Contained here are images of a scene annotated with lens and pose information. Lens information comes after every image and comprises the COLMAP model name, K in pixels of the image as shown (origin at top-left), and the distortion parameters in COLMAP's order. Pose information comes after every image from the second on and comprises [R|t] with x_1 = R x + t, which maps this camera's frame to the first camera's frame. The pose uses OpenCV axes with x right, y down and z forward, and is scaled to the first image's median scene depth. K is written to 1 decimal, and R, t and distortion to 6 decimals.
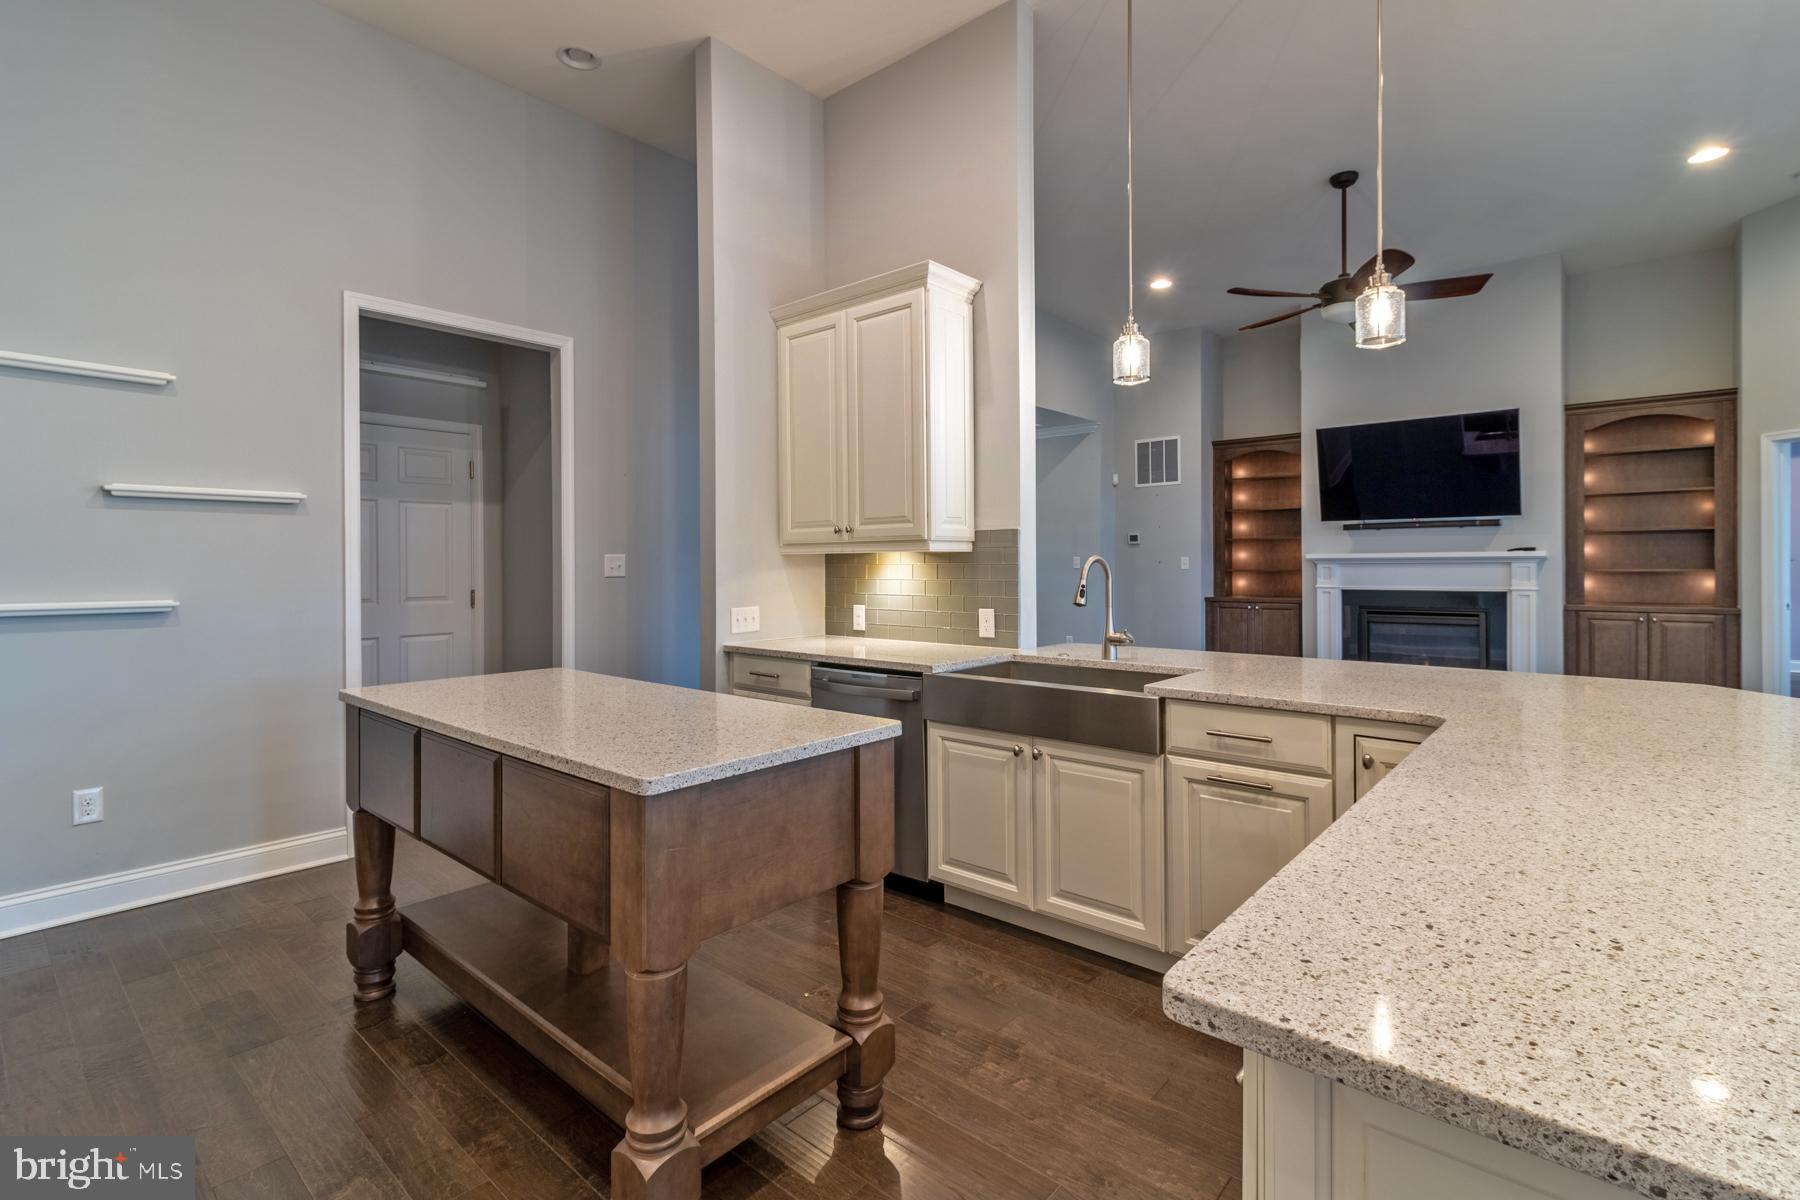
lens RADIAL K [[832.1, 0, 926.5], [0, 832.1, 560.9], [0, 0, 1]] dist [0.003047, -0.001311]
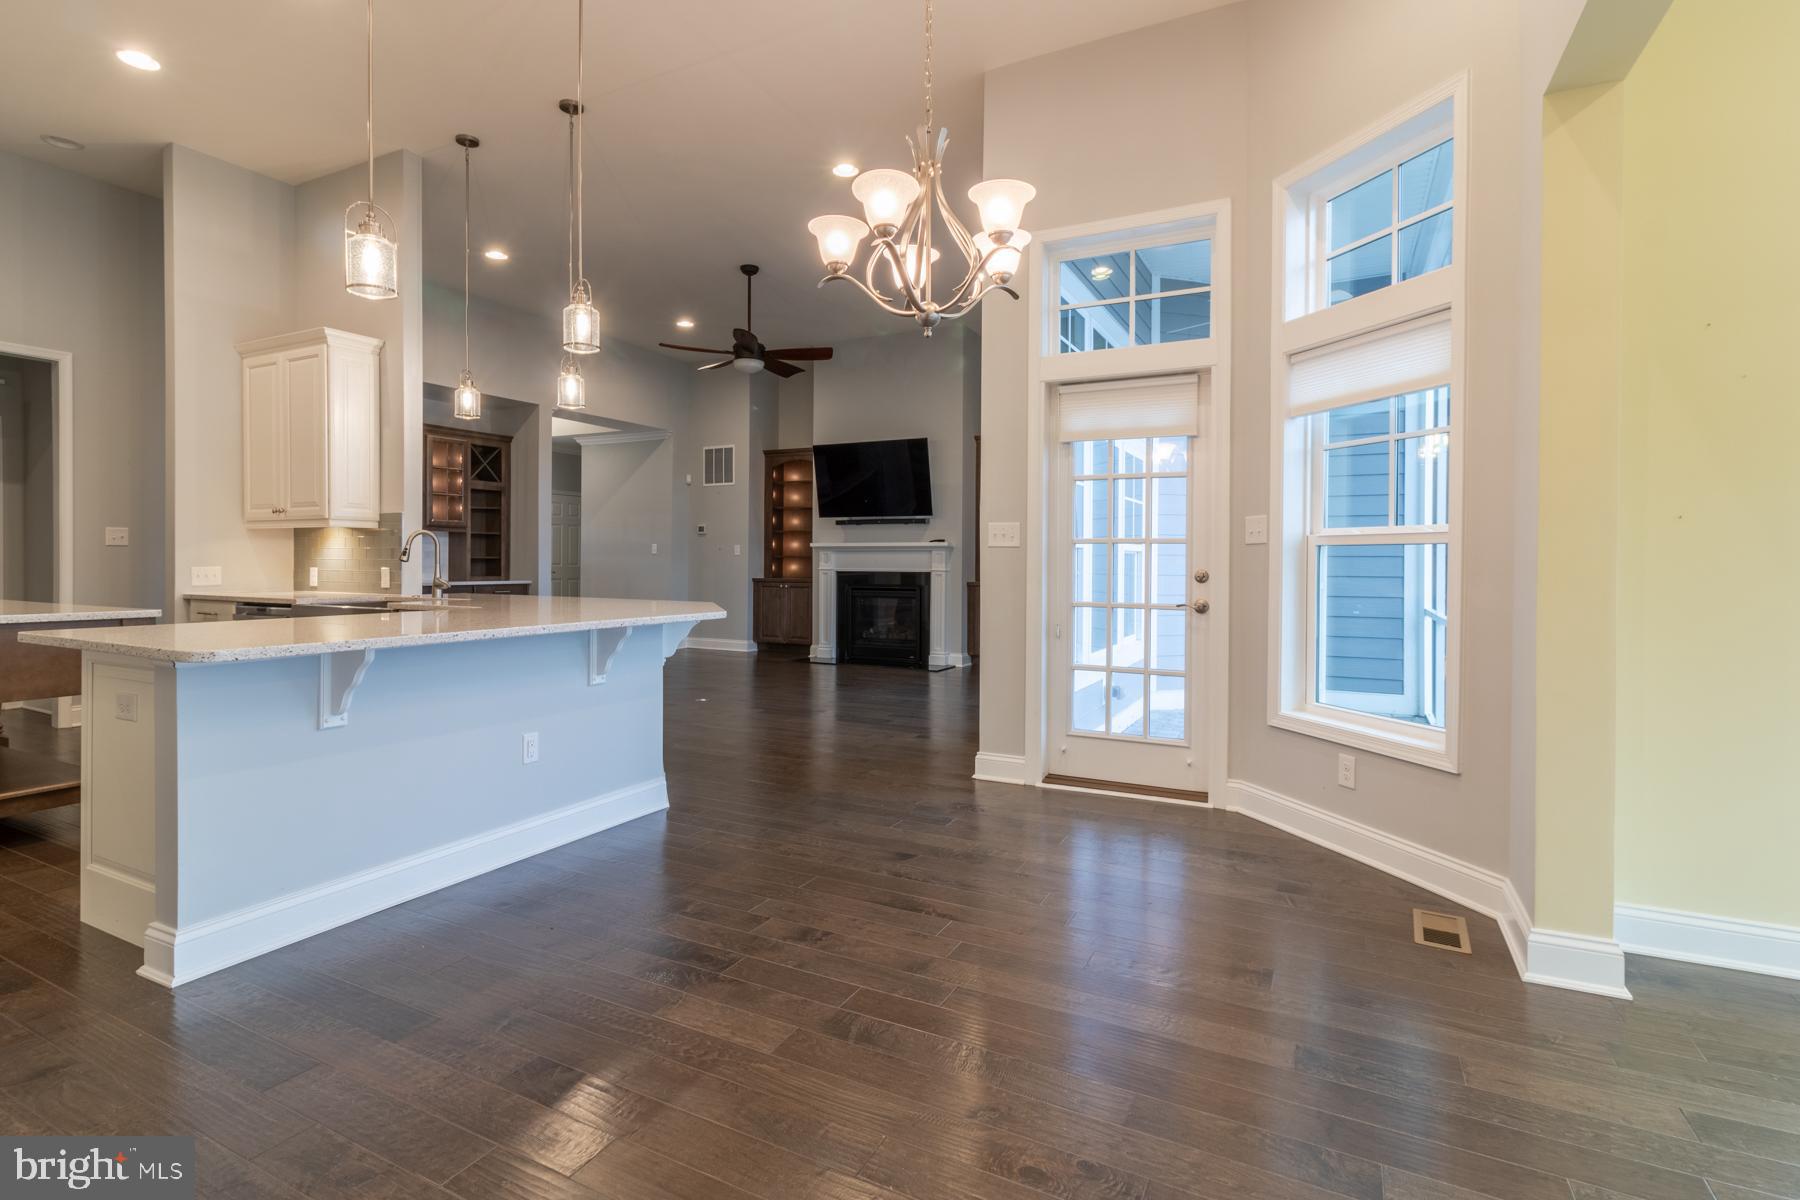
lens RADIAL K [[832.1, 0, 850.2], [0, 832.1, 564.8], [0, 0, 1]] dist [0.003047, -0.001311]
pose [[0.975698, 0.010498, 0.218868, 0.421113], [-0.012846, 0.999874, 0.009305, 0.022231], [-0.218743, -0.011891, 0.975710, -0.454779]]
